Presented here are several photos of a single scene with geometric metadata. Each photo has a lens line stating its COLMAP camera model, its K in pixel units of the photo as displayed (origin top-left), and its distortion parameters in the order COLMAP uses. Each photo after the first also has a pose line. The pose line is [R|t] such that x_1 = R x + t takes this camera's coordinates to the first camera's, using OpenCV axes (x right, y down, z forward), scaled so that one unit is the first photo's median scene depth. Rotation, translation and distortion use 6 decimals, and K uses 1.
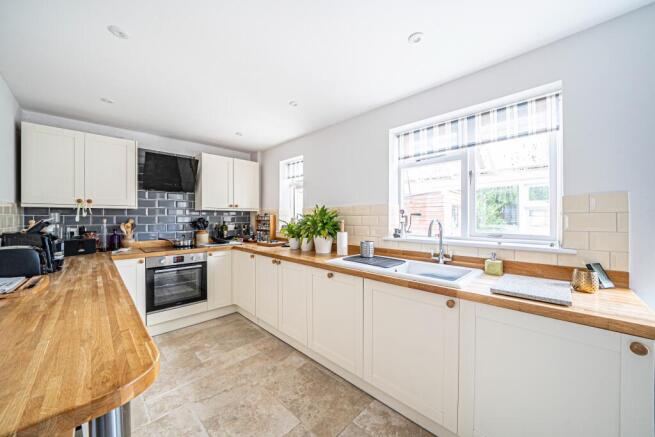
lens RADIAL K [[233.9, 0, 325.1], [0, 233.9, 218.1], [0, 0, 1]] dist [-0.015258, -0.000011]
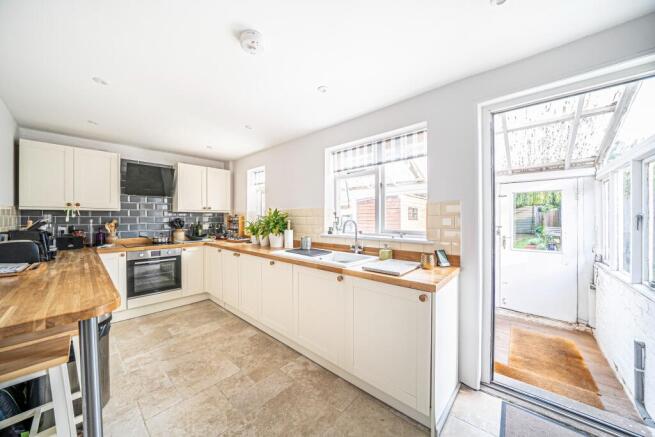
lens RADIAL K [[224.5, 0, 325.1], [0, 224.5, 218.3], [0, 0, 1]] dist [-0.019017, 0.000205]
pose [[0.998714, 0.000263, 0.050705, 0.202456], [-0.000187, 0.999999, -0.001505, -0.000646], [-0.050705, 0.001493, 0.998713, -0.203525]]
